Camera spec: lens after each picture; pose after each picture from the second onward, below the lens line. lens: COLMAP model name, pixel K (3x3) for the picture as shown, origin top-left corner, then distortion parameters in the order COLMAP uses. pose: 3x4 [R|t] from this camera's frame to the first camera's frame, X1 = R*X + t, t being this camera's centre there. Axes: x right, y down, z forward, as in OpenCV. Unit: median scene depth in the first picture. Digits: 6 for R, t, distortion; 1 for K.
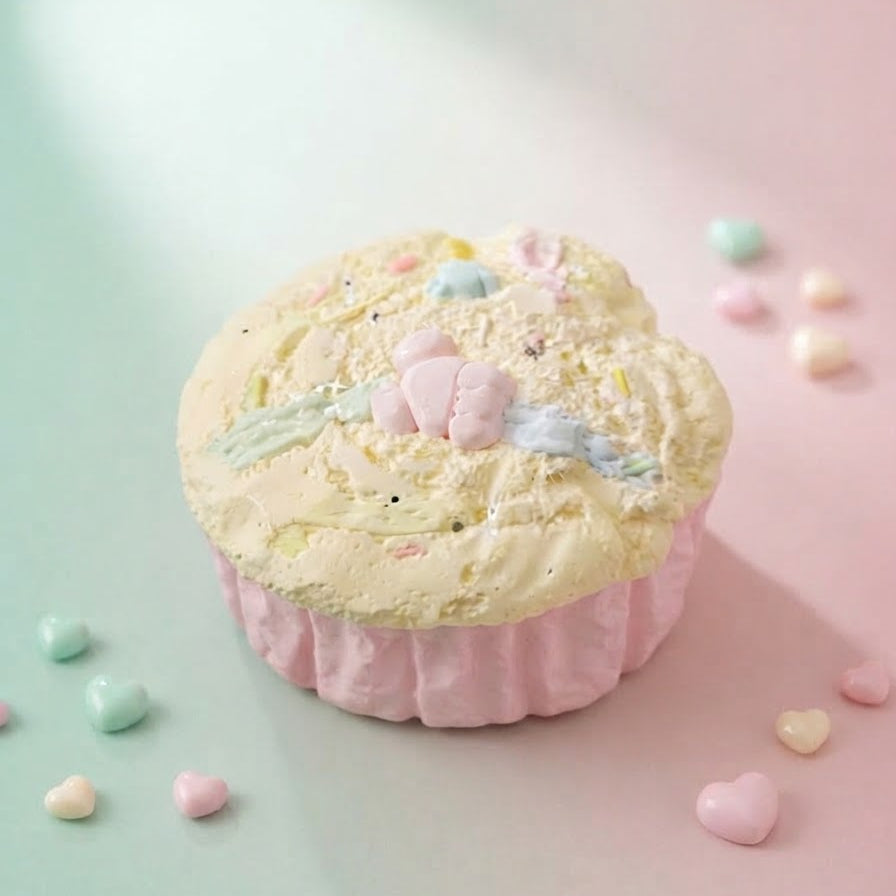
lens RADIAL K [[2070.5, 0, 448.0], [0, 2070.5, 448.0], [0, 0, 1]] dist [0.290288, 0.018122]
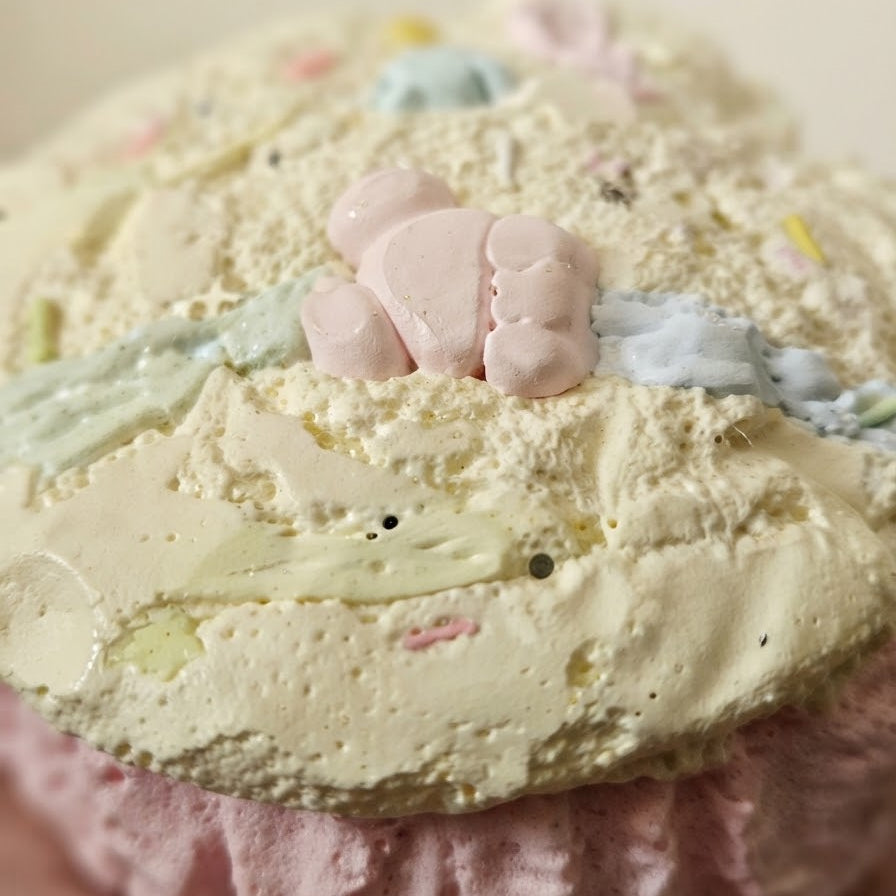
lens RADIAL K [[2070.5, 0, 448.0], [0, 2070.5, 448.0], [0, 0, 1]] dist [0.290288, 0.018122]
pose [[0.987265, -0.103850, 0.120510, -0.062832], [0.108903, 0.993396, -0.036107, 0.025920], [-0.115965, 0.048771, 0.992055, 0.540781]]
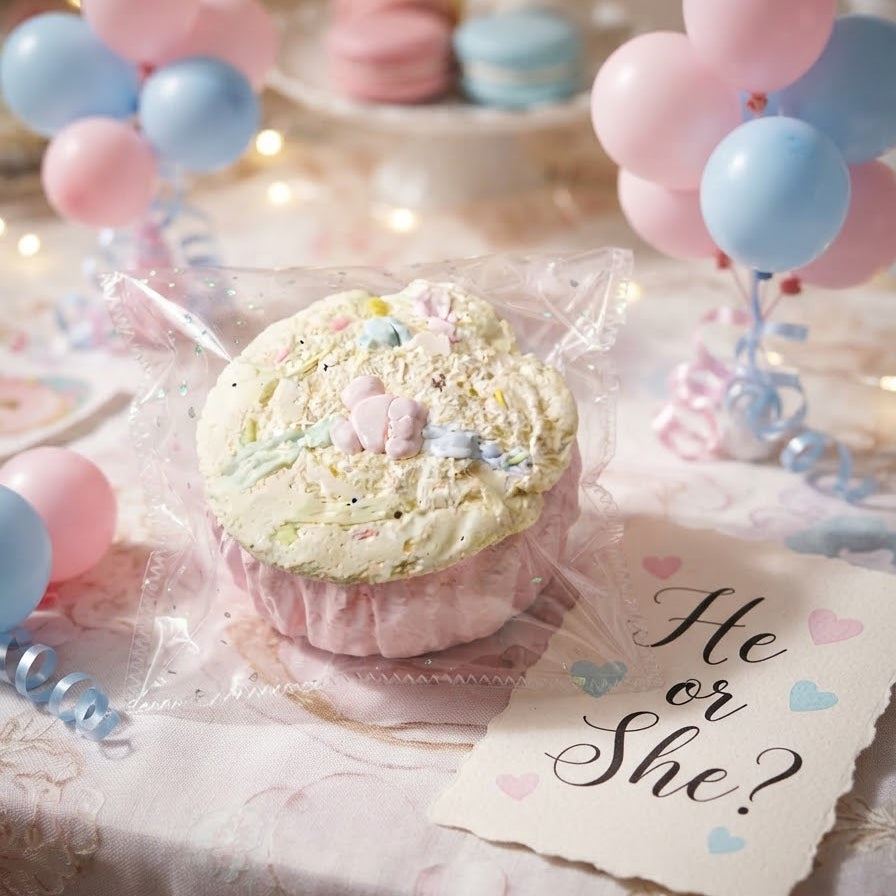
lens RADIAL K [[2830.3, 0, 448.0], [0, 2830.3, 448.0], [0, 0, 1]] dist [0.024265, 0.095000]
pose [[0.994650, -0.100053, 0.025722, -0.006915], [0.097992, 0.992599, 0.071727, -0.145577], [-0.032708, -0.068822, 0.997093, -0.980503]]
